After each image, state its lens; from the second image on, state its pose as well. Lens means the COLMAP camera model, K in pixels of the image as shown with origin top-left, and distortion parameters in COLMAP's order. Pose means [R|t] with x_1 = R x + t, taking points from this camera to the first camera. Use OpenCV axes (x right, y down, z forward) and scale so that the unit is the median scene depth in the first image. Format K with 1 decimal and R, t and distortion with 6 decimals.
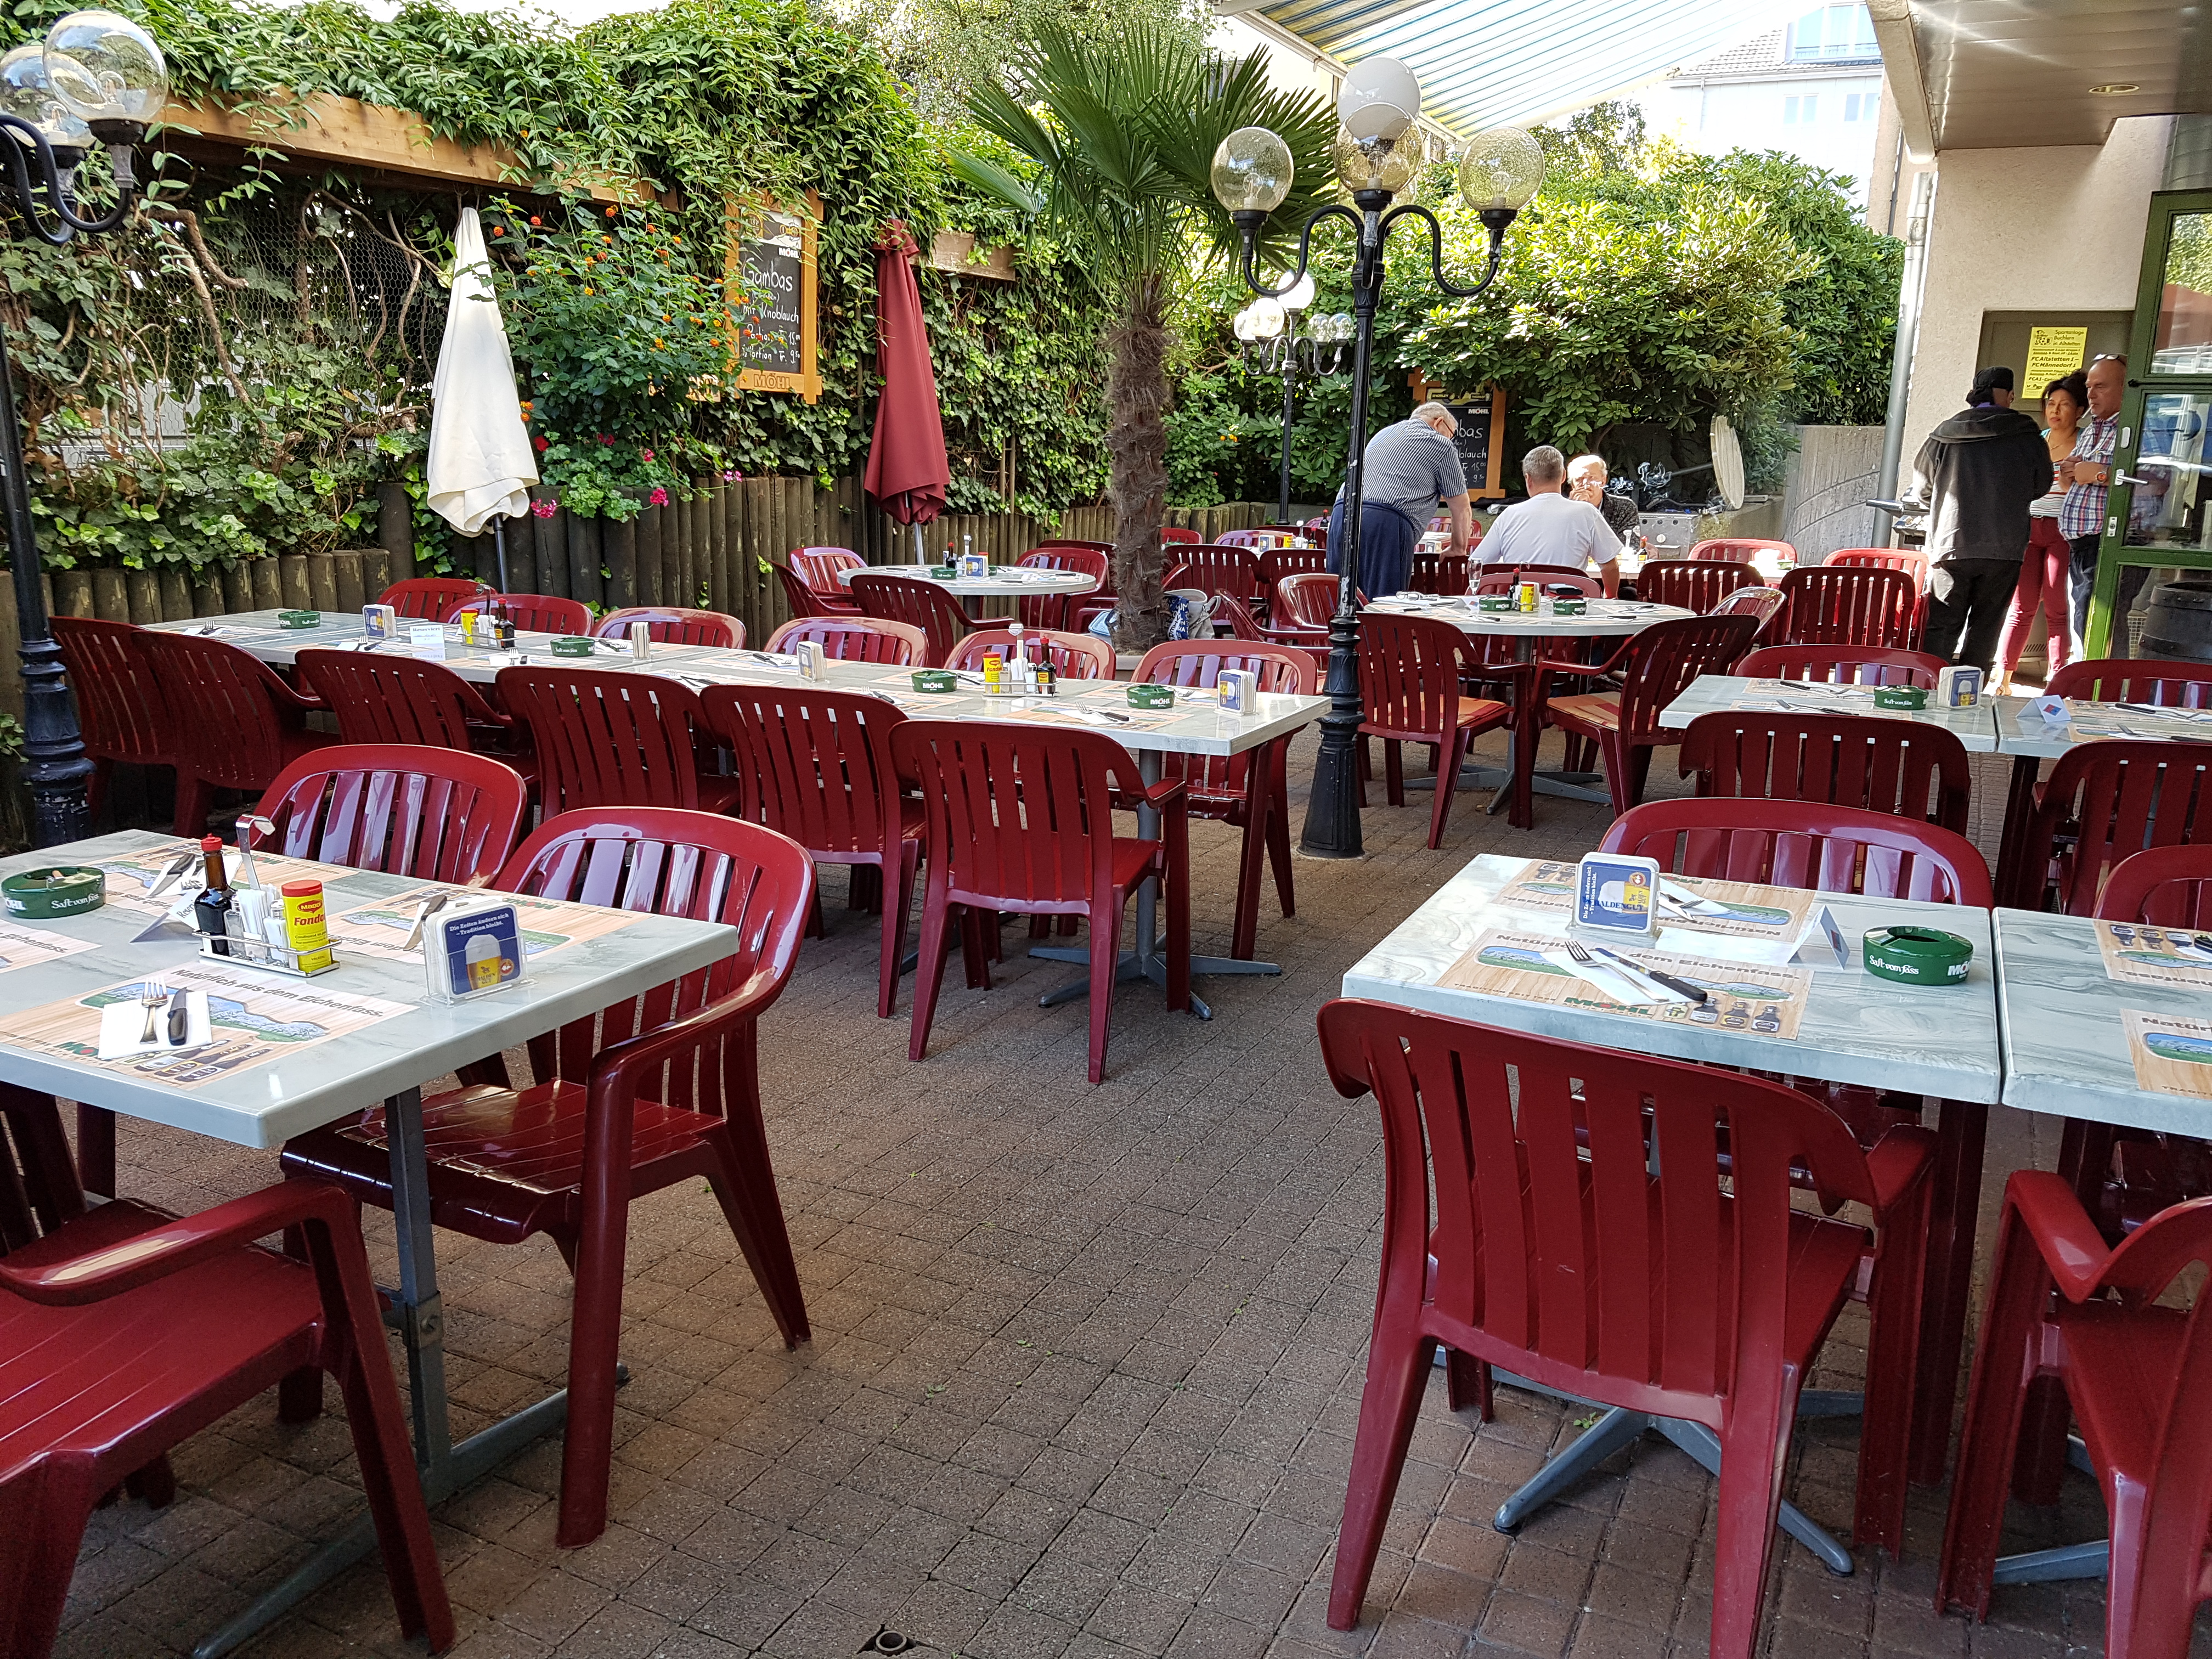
lens RADIAL K [[1704.3, 0, 1107.3], [0, 1704.3, 868.4], [0, 0, 1]] dist [0.187916, -0.299746]
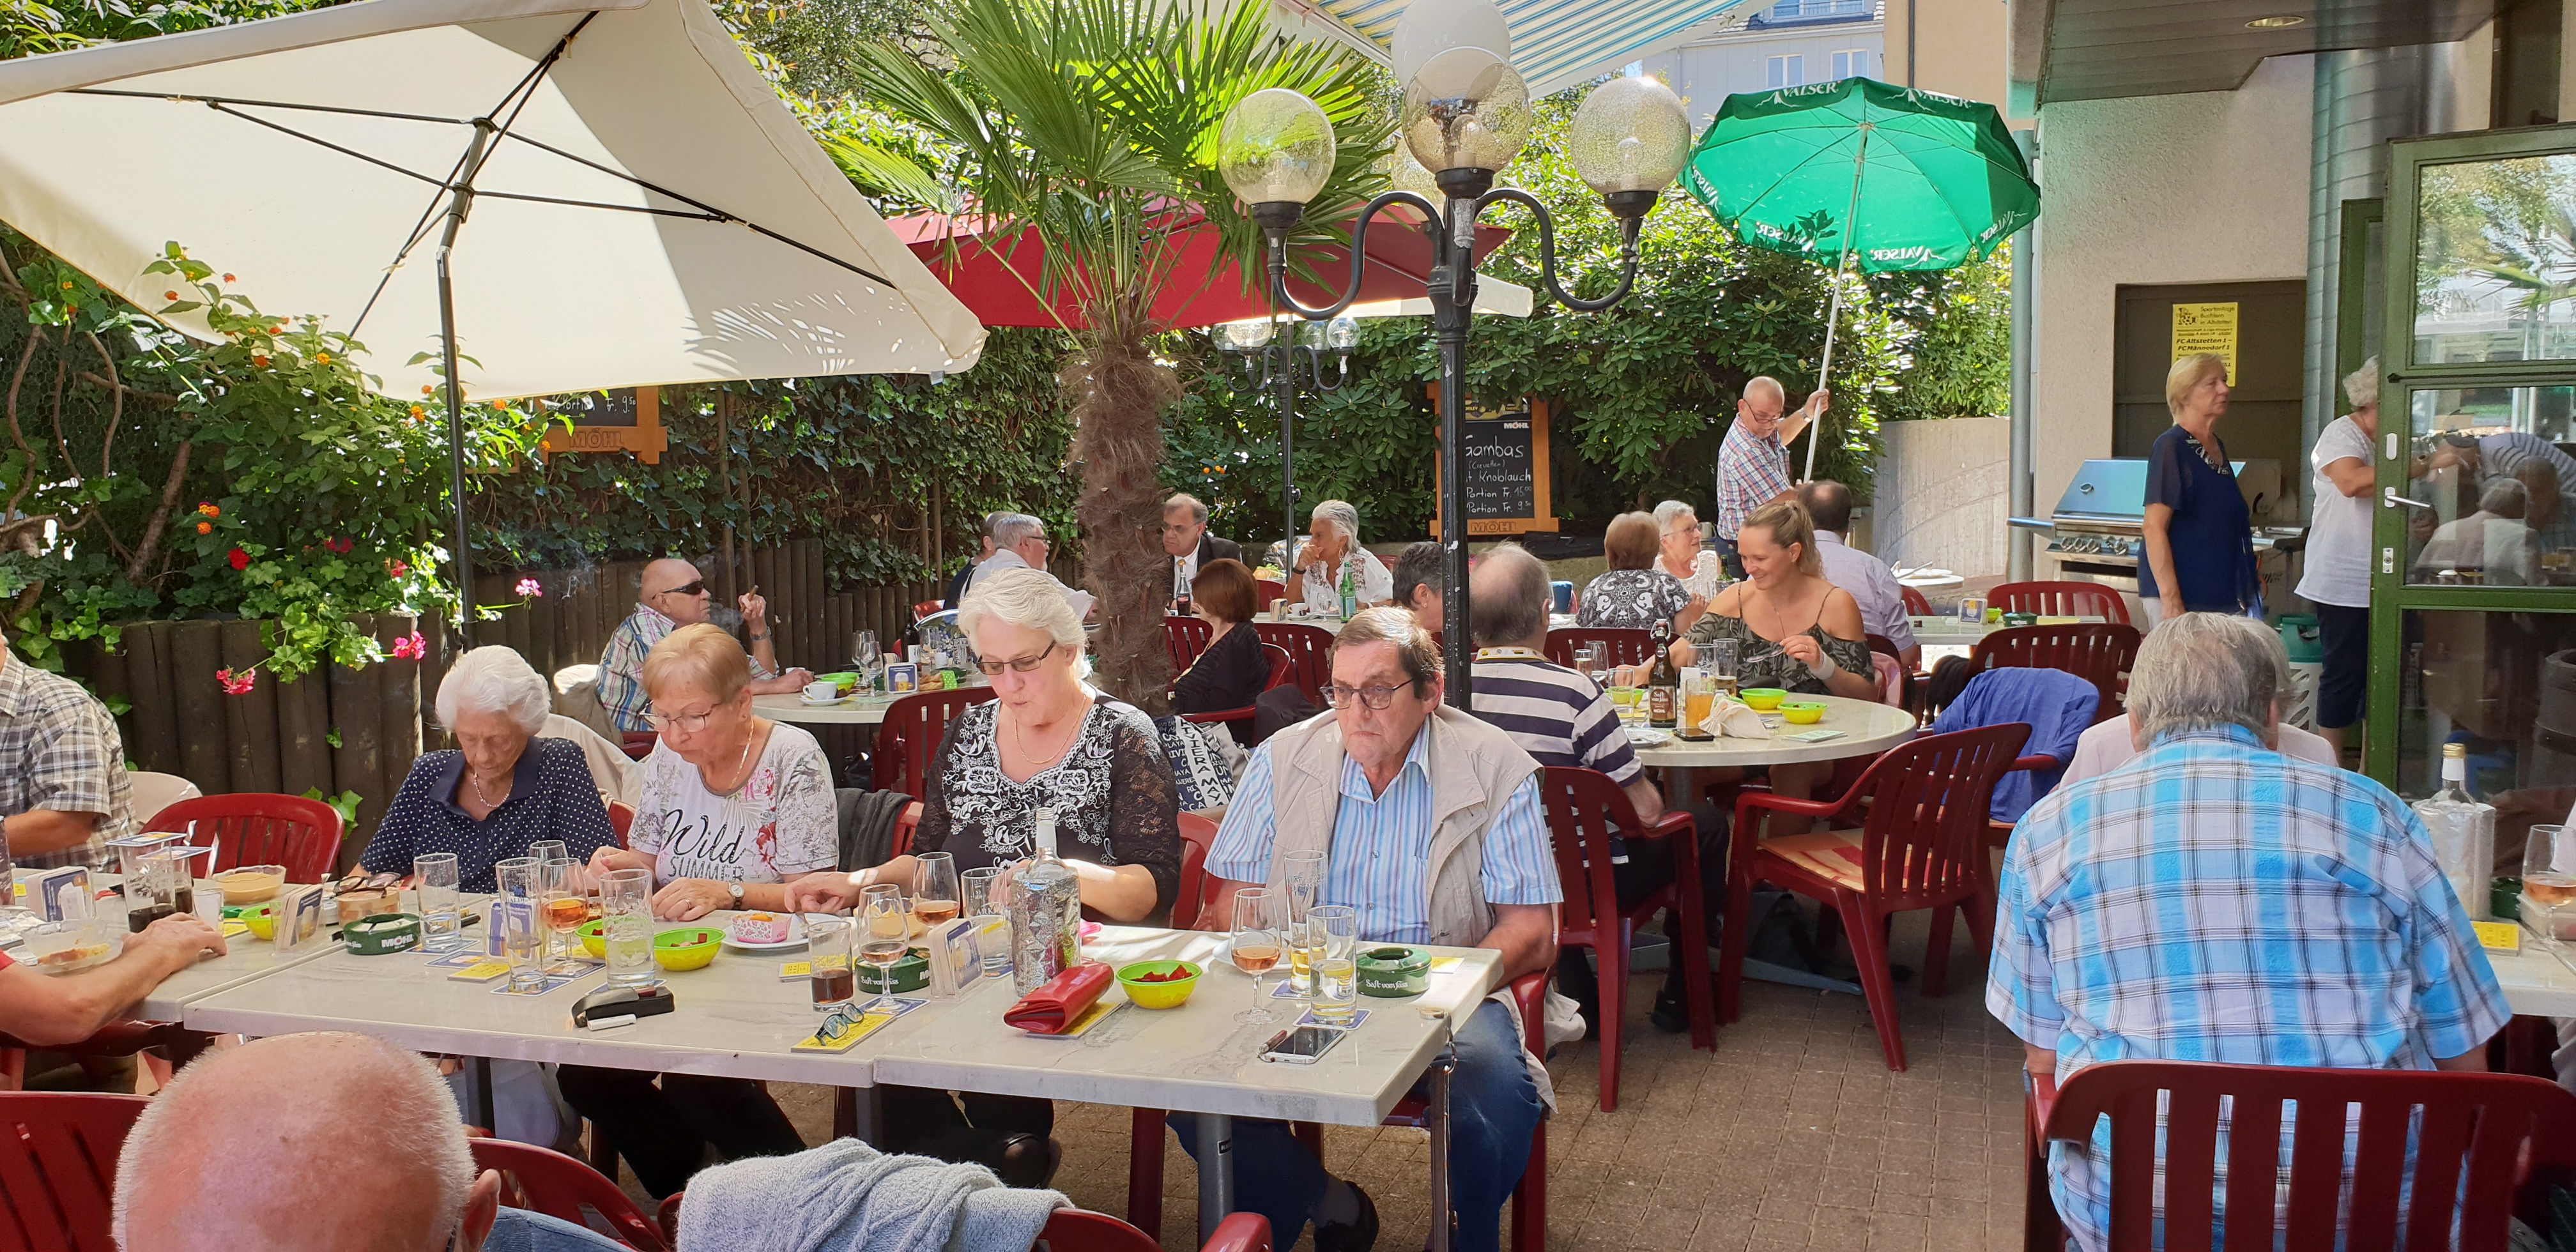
lens RADIAL K [[2014.7, 0, 1279.2], [0, 2014.7, 660.0], [0, 0, 1]] dist [0.055385, -0.059650]
pose [[0.992242, -0.055808, 0.111092, -0.008237], [0.070412, 0.988718, -0.132209, -0.047399], [-0.102461, 0.139005, 0.984977, 0.121387]]
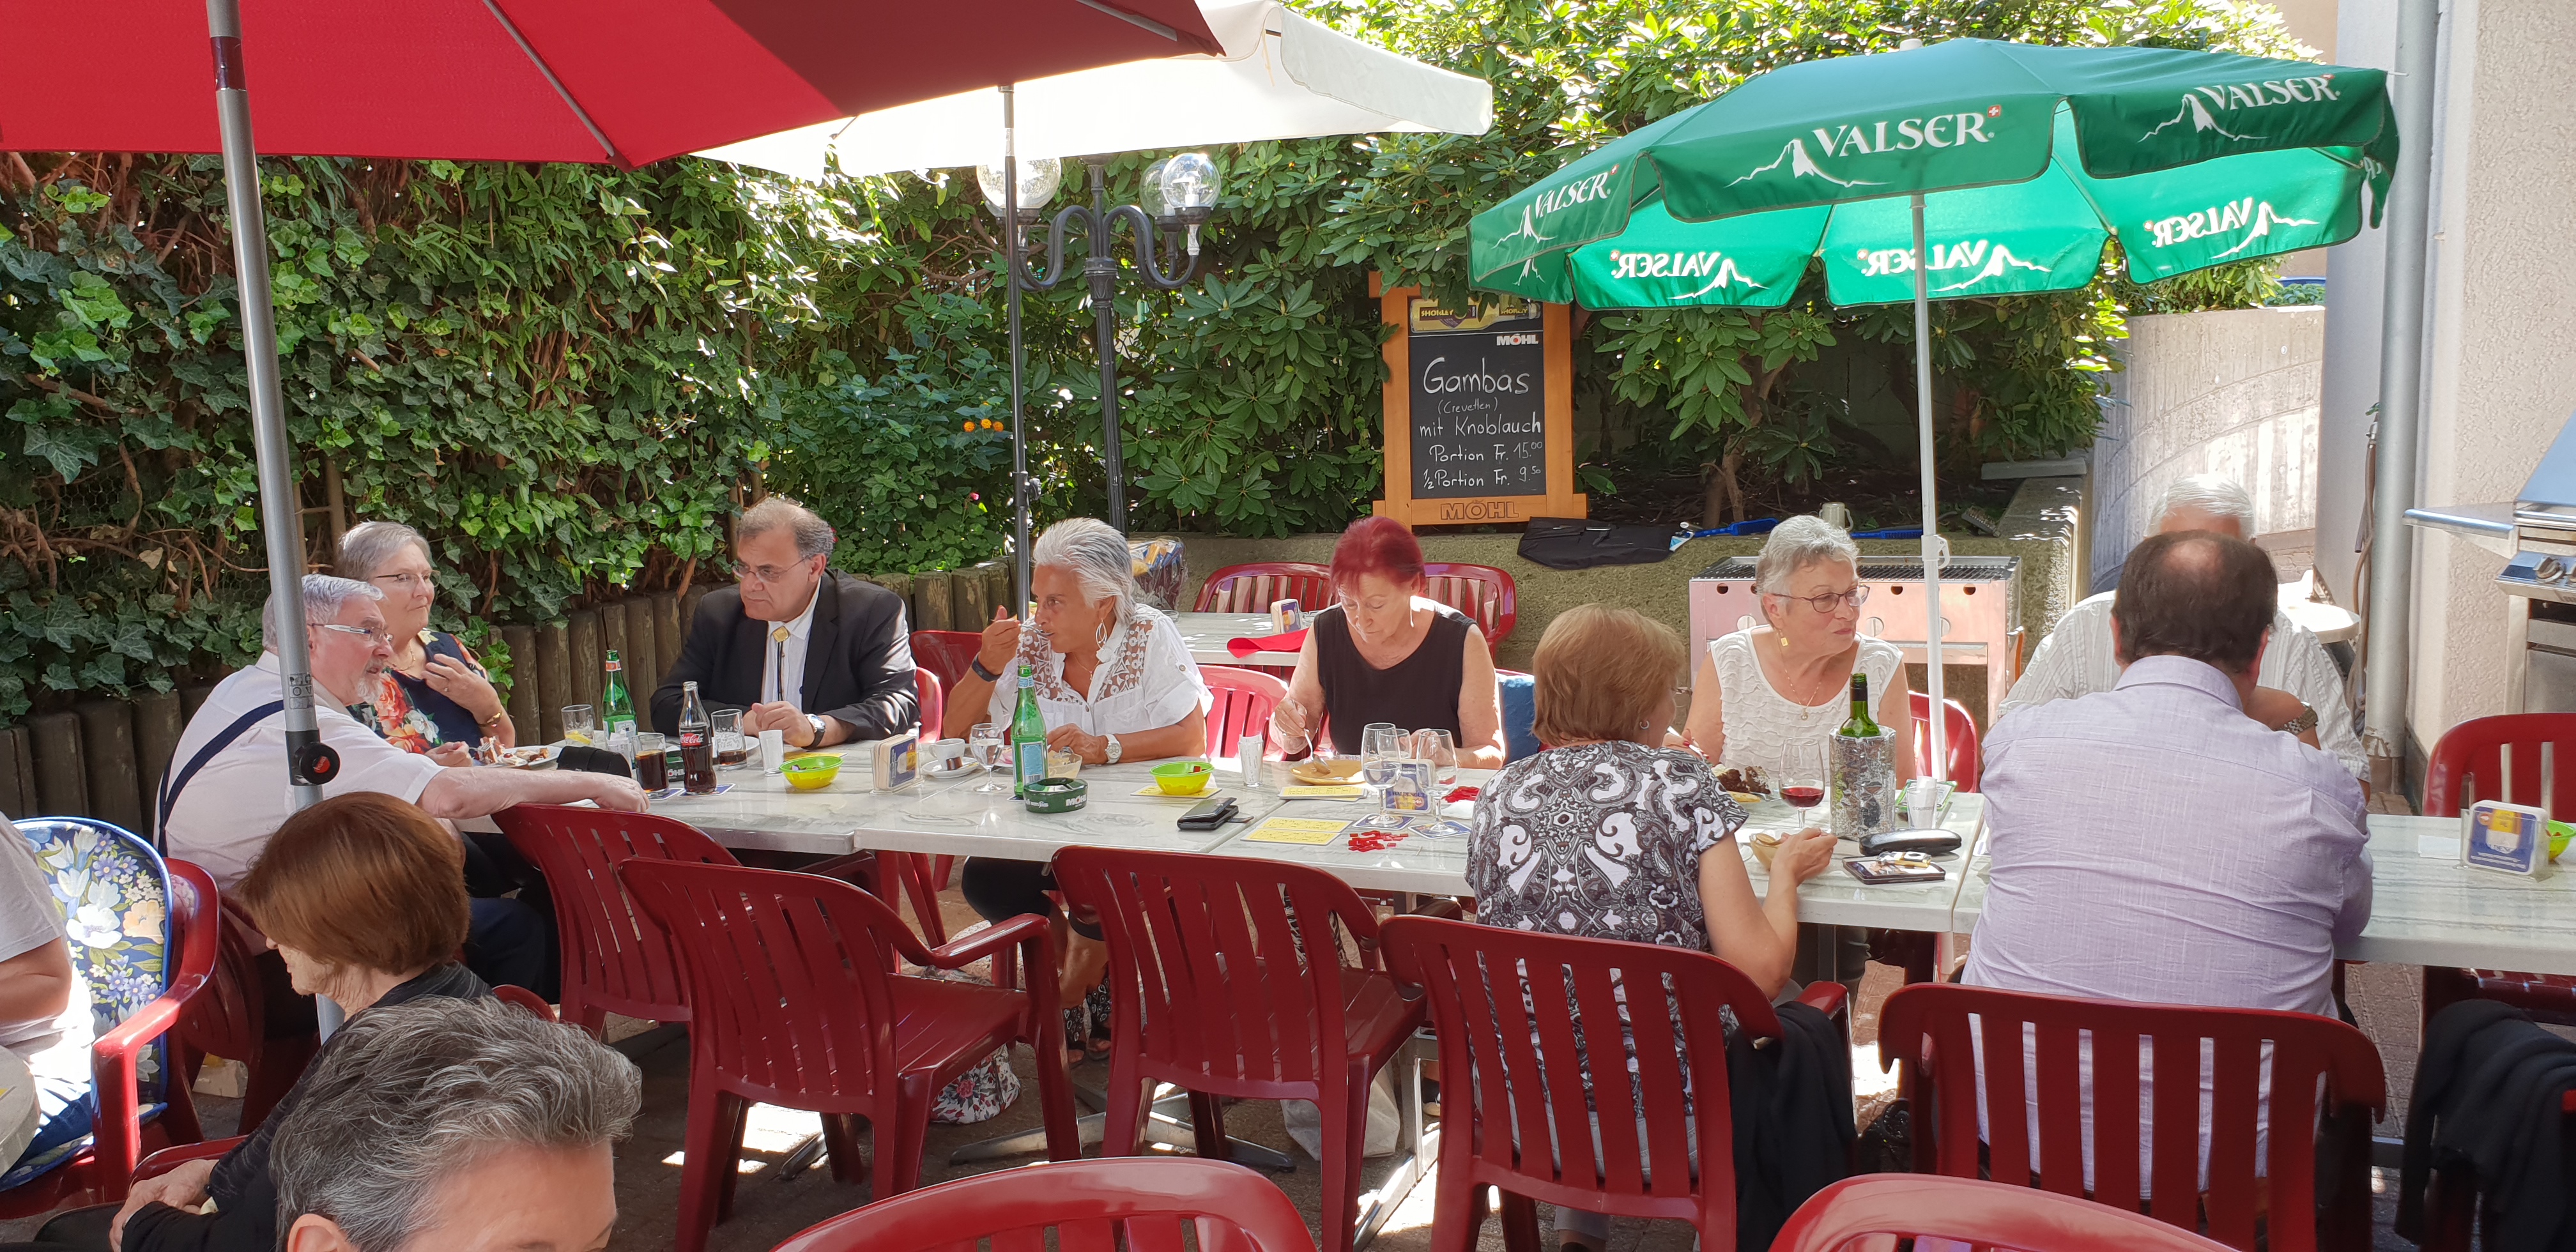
lens RADIAL K [[1971.8, 0, 1352.1], [0, 1971.8, 675.5], [0, 0, 1]] dist [0.012485, 0.002232]
pose [[0.995967, -0.066097, 0.060677, 0.157939], [0.070245, 0.995141, -0.068986, -0.166210], [-0.055823, 0.072970, 0.995771, 0.564302]]
